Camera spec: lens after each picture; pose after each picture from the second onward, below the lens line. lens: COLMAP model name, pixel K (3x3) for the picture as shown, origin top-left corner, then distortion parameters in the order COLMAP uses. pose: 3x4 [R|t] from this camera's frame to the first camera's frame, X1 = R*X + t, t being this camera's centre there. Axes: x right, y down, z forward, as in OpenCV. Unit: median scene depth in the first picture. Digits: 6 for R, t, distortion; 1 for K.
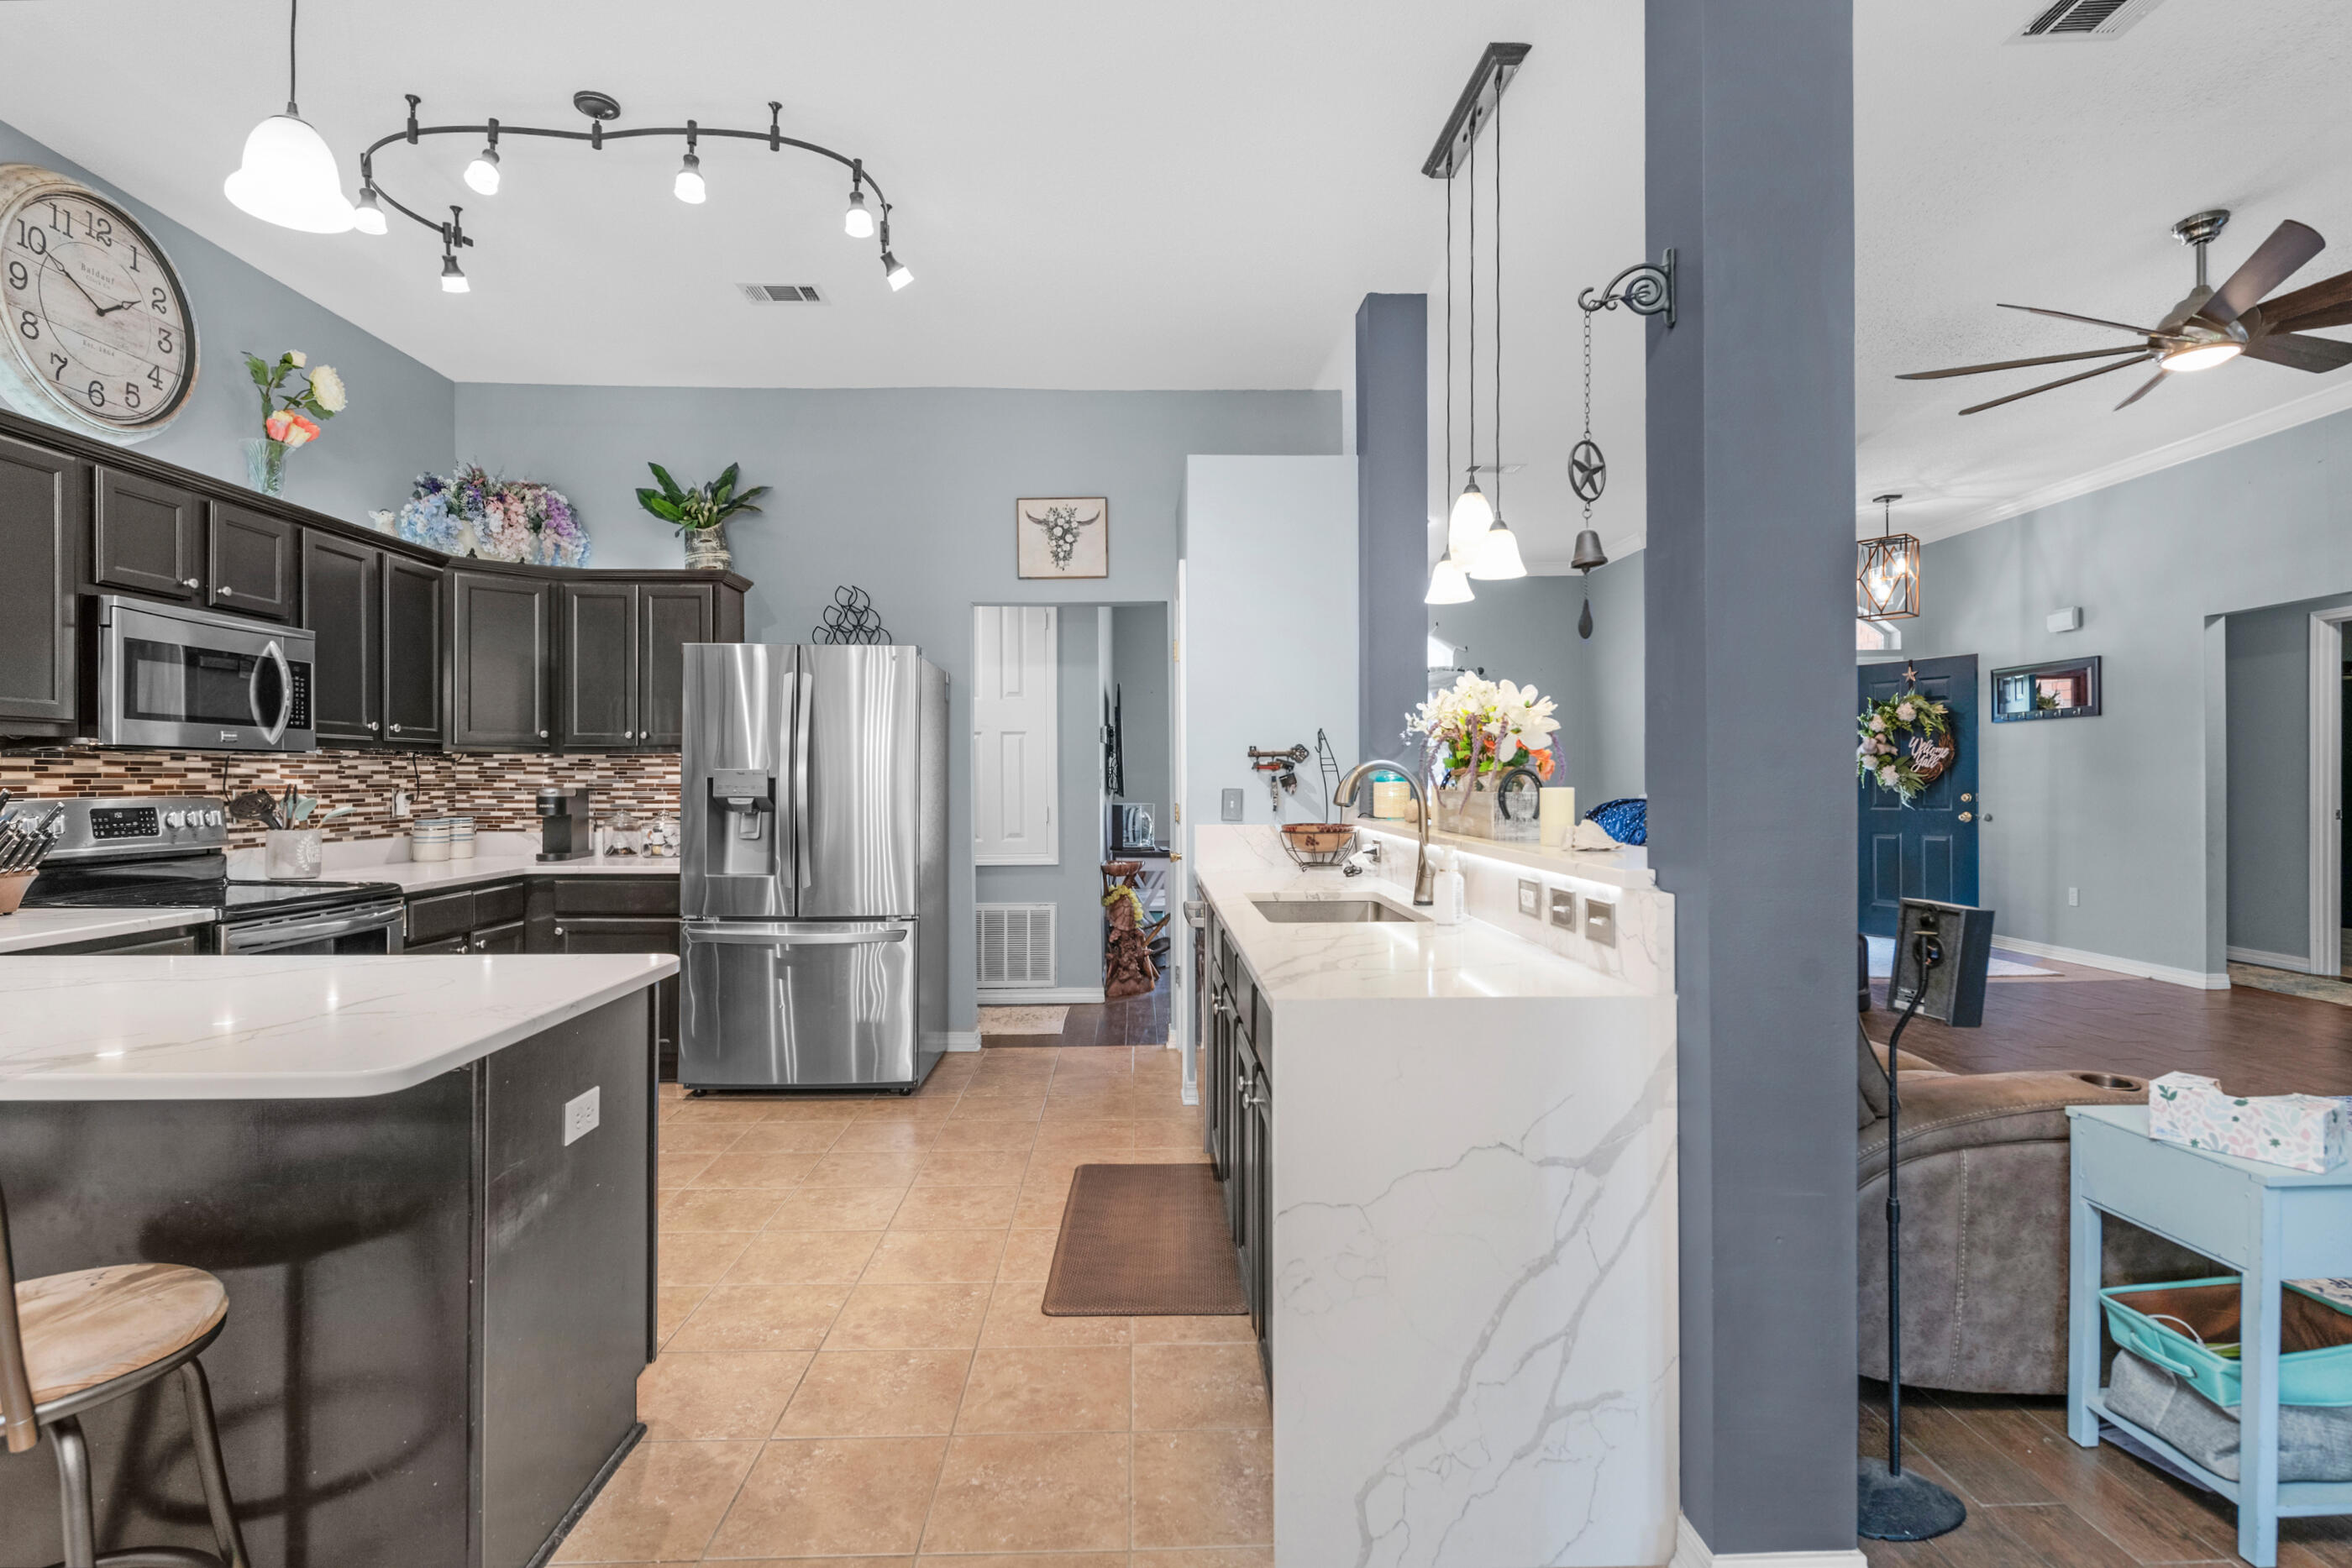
lens RADIAL K [[1260.9, 0, 1213.4], [0, 1260.9, 764.3], [0, 0, 1]] dist [0.032362, -0.011216]
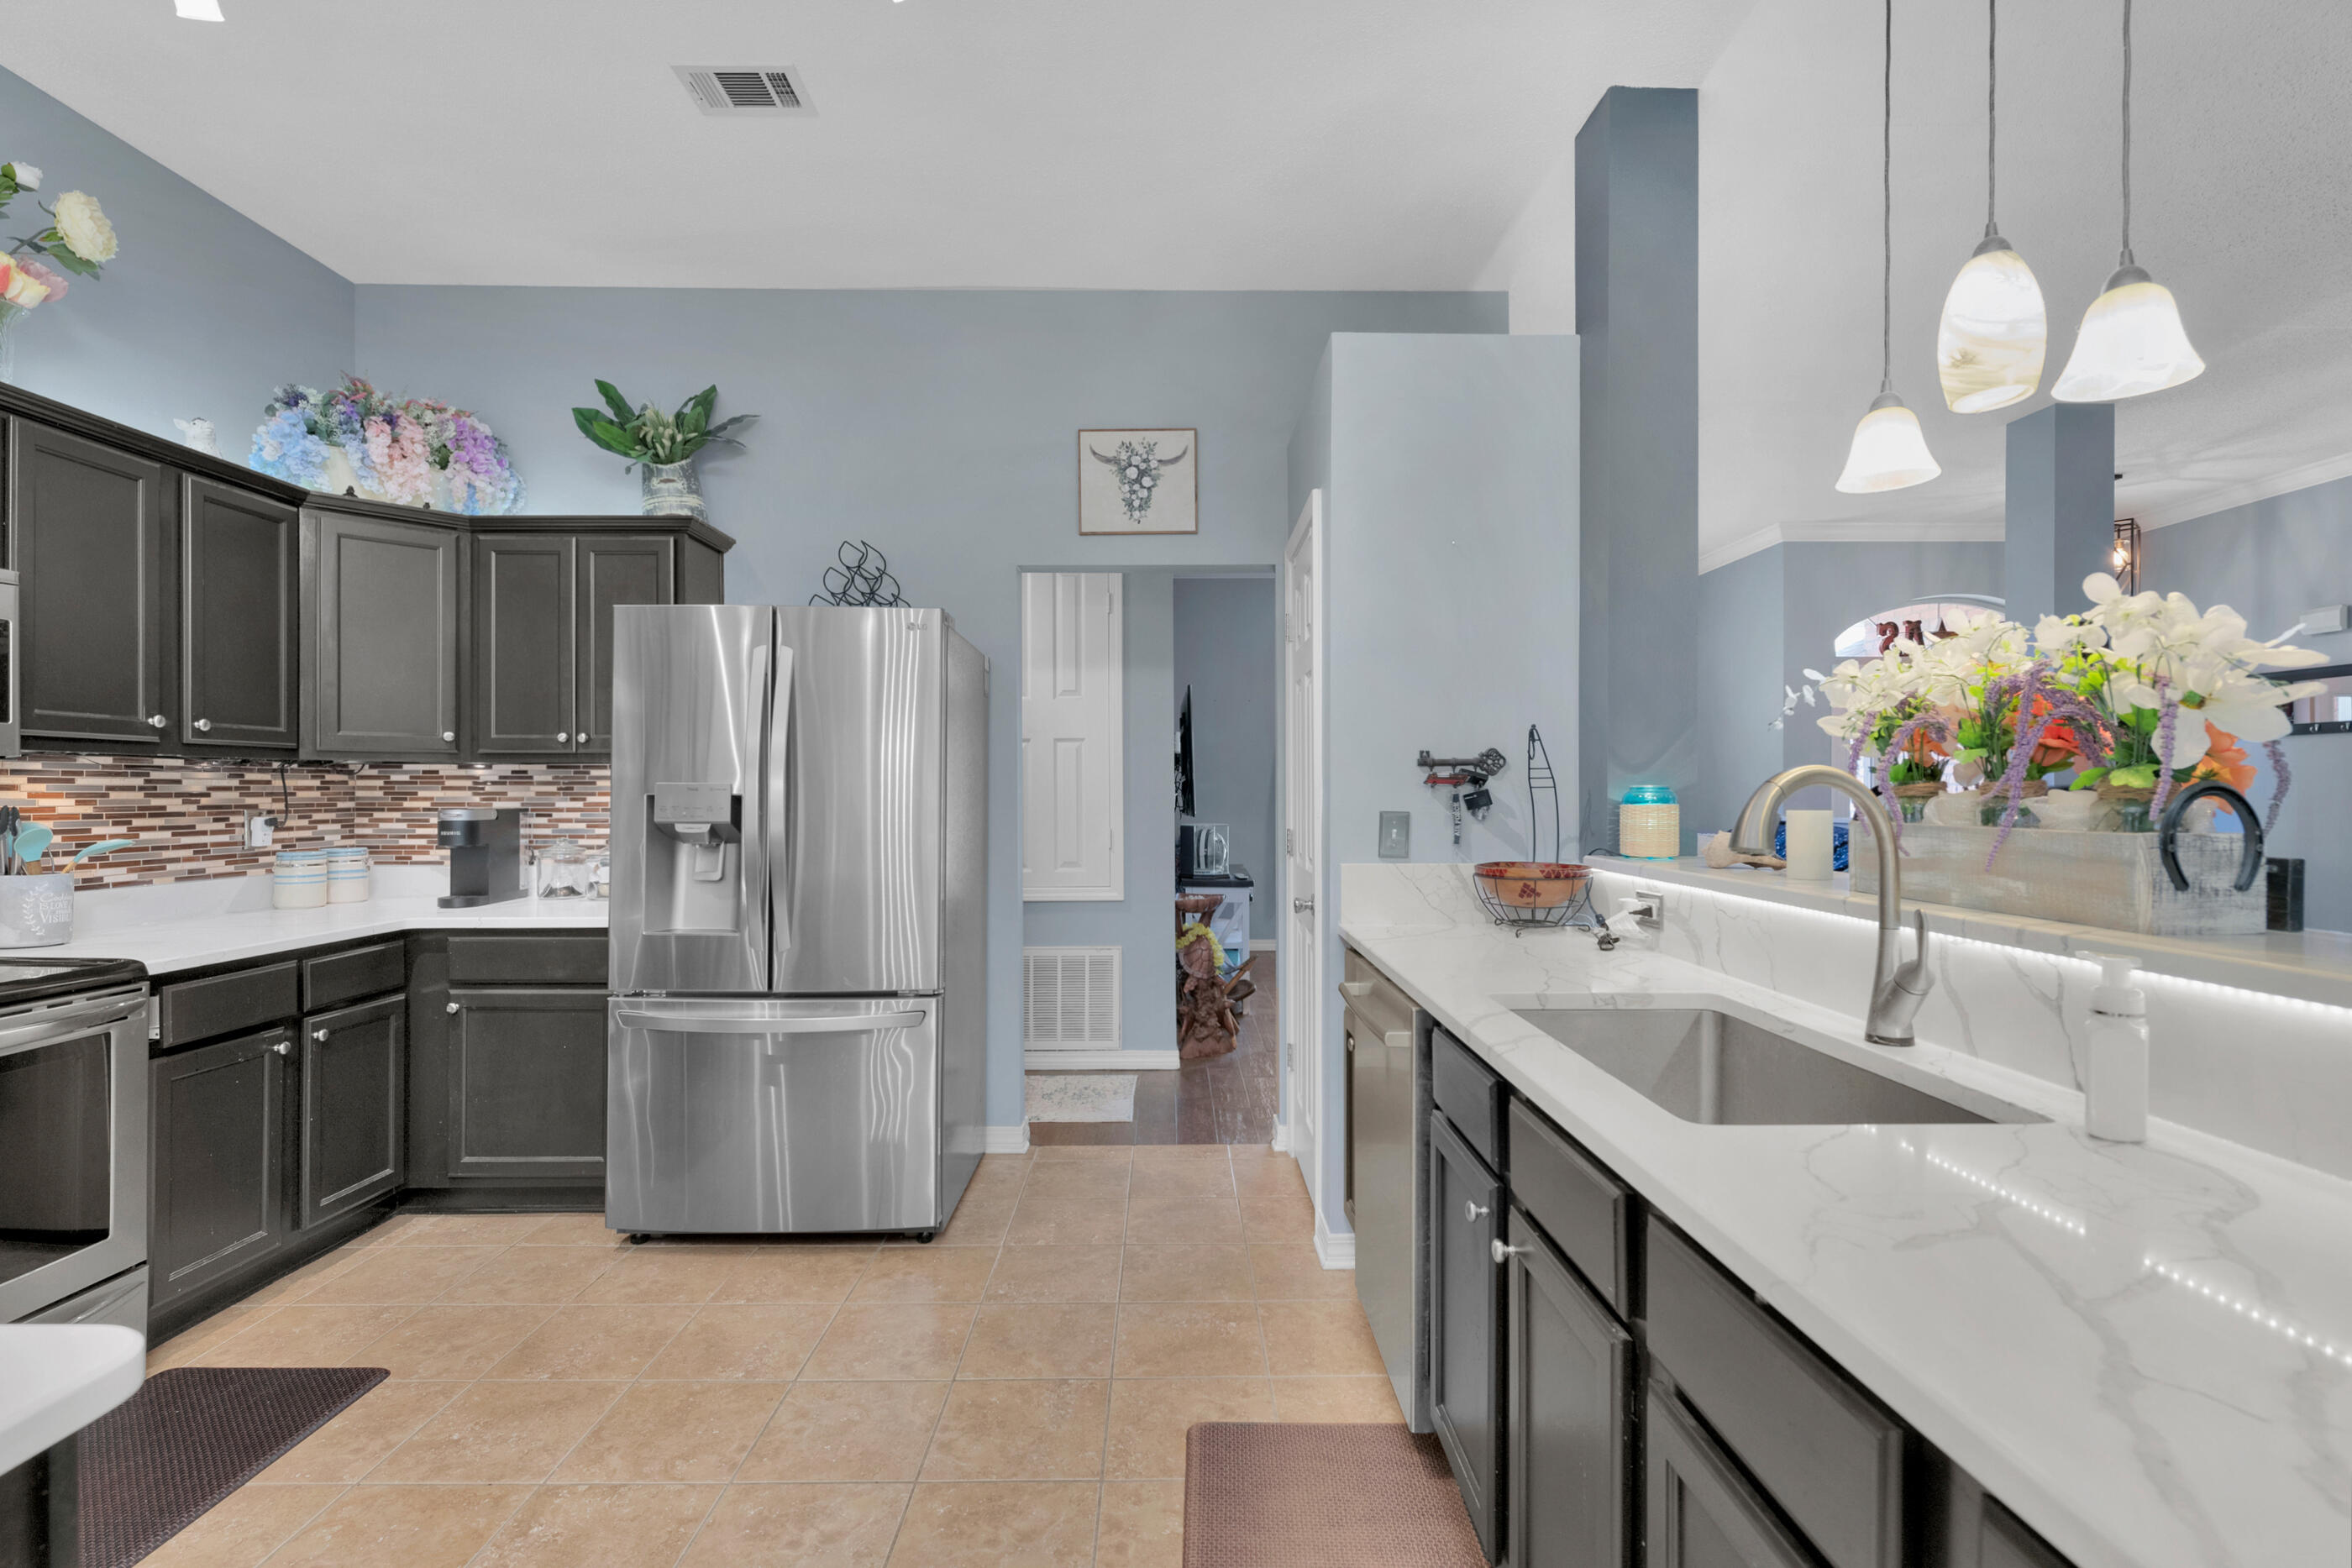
lens RADIAL K [[1051.7, 0, 1206.5], [0, 1051.7, 785.5], [0, 0, 1]] dist [0.006609, -0.005130]
pose [[0.999960, -0.000434, -0.008902, -0.081756], [0.000494, 0.999977, 0.006707, 0.000759], [0.008899, -0.006711, 0.999938, 0.409675]]
